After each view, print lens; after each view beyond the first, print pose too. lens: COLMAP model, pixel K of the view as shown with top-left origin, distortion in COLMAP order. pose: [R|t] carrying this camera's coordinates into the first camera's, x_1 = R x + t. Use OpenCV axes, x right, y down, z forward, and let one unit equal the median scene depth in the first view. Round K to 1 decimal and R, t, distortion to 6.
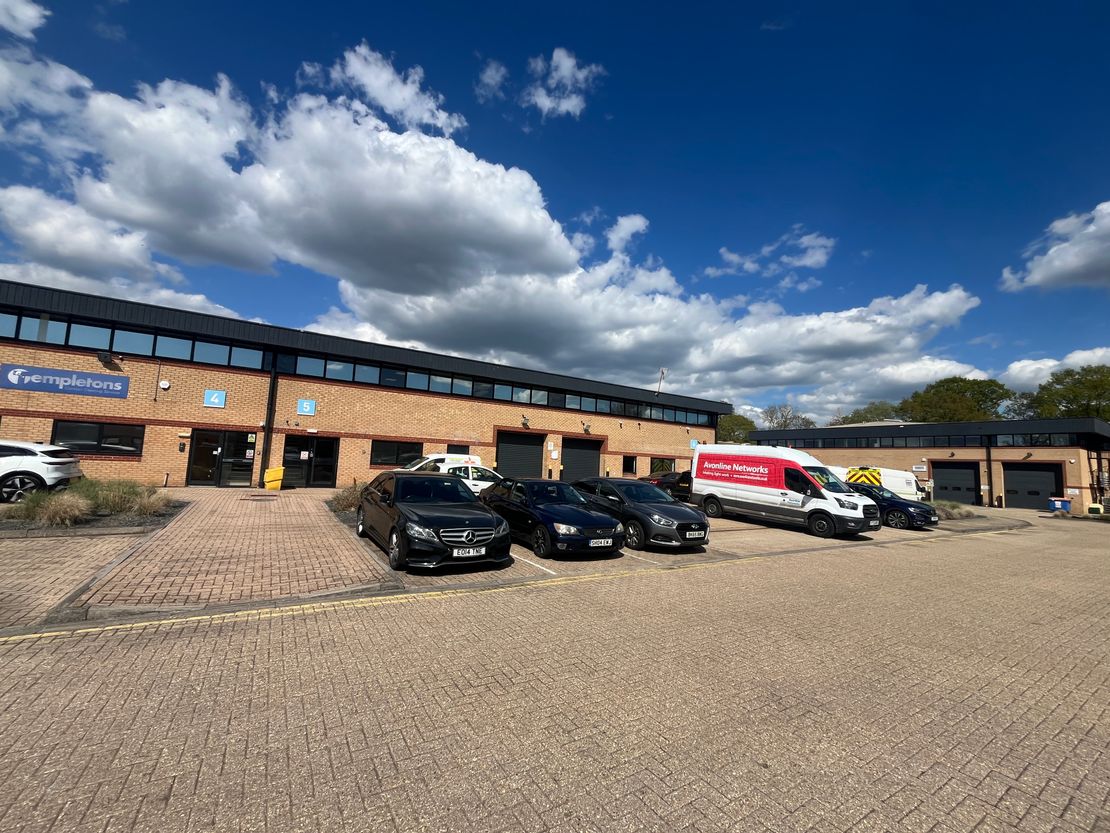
lens RADIAL K [[447.3, 0, 556.6], [0, 447.3, 415.5], [0, 0, 1]] dist [0.000208, -0.002846]
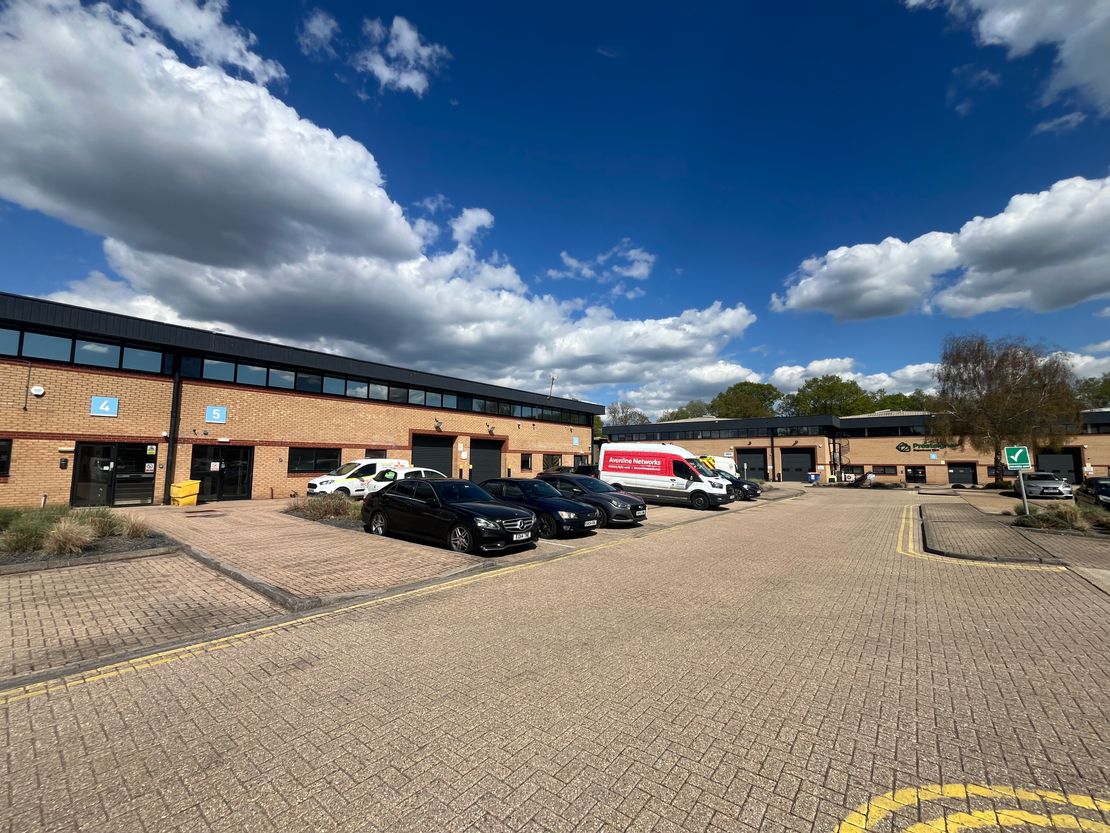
lens RADIAL K [[447.3, 0, 556.6], [0, 447.3, 417.8], [0, 0, 1]] dist [0.000208, -0.002846]
pose [[0.943041, -0.008105, 0.332579, -0.135401], [0.002657, 0.999855, 0.016832, -0.016943], [-0.332667, -0.014989, 0.942925, -0.069986]]
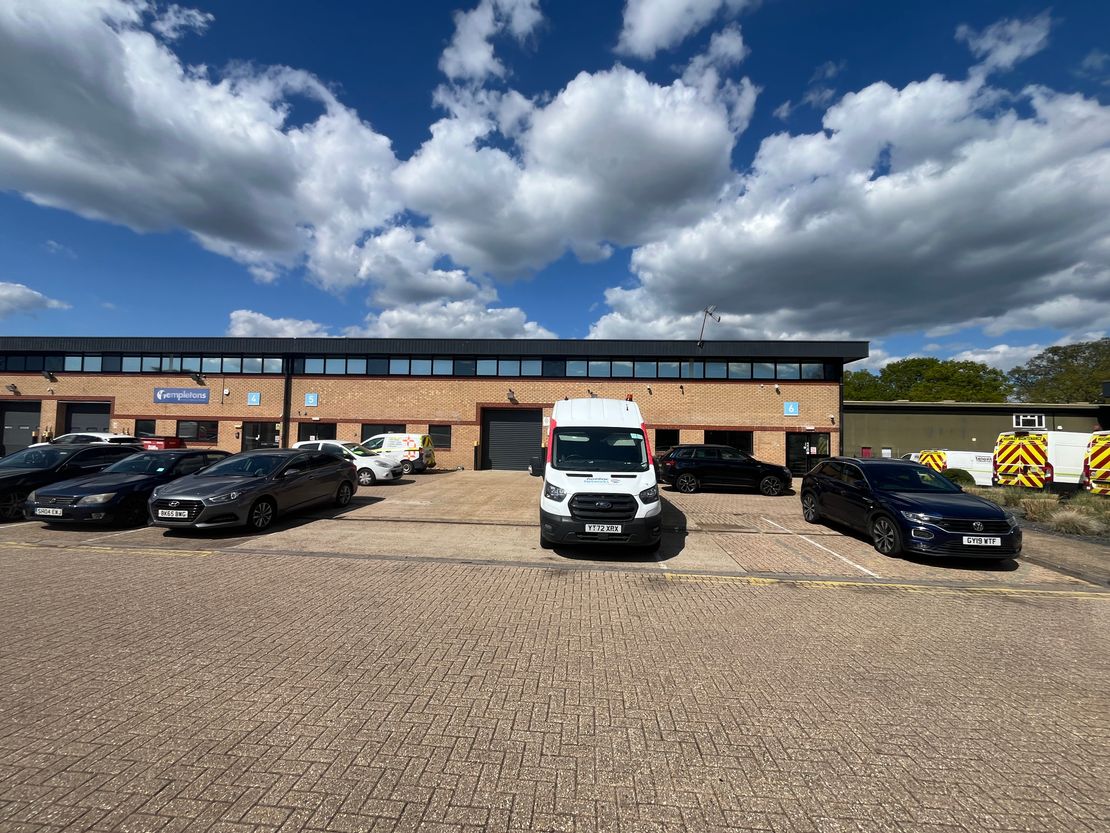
lens RADIAL K [[447.3, 0, 608.2], [0, 447.3, 421.6], [0, 0, 1]] dist [0.000208, -0.002846]
pose [[0.809883, -0.056703, -0.583845, 0.540340], [0.078750, 0.996817, 0.012428, 0.060031], [0.581281, -0.056044, 0.811770, 0.318242]]
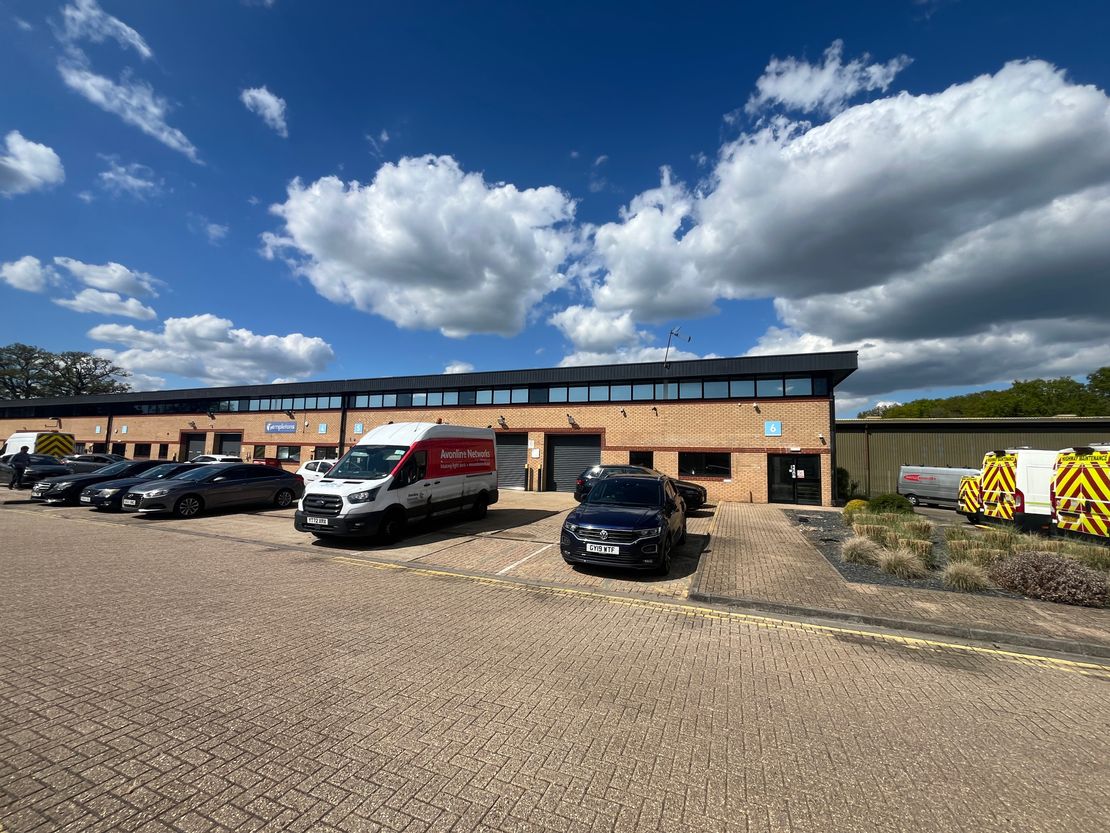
lens RADIAL K [[447.3, 0, 568.1], [0, 447.3, 422.8], [0, 0, 1]] dist [0.000208, -0.002846]
pose [[0.595424, -0.103850, -0.796671, 0.722667], [0.085635, 0.994165, -0.065592, 0.082367], [0.798834, -0.029168, 0.600843, 0.437766]]
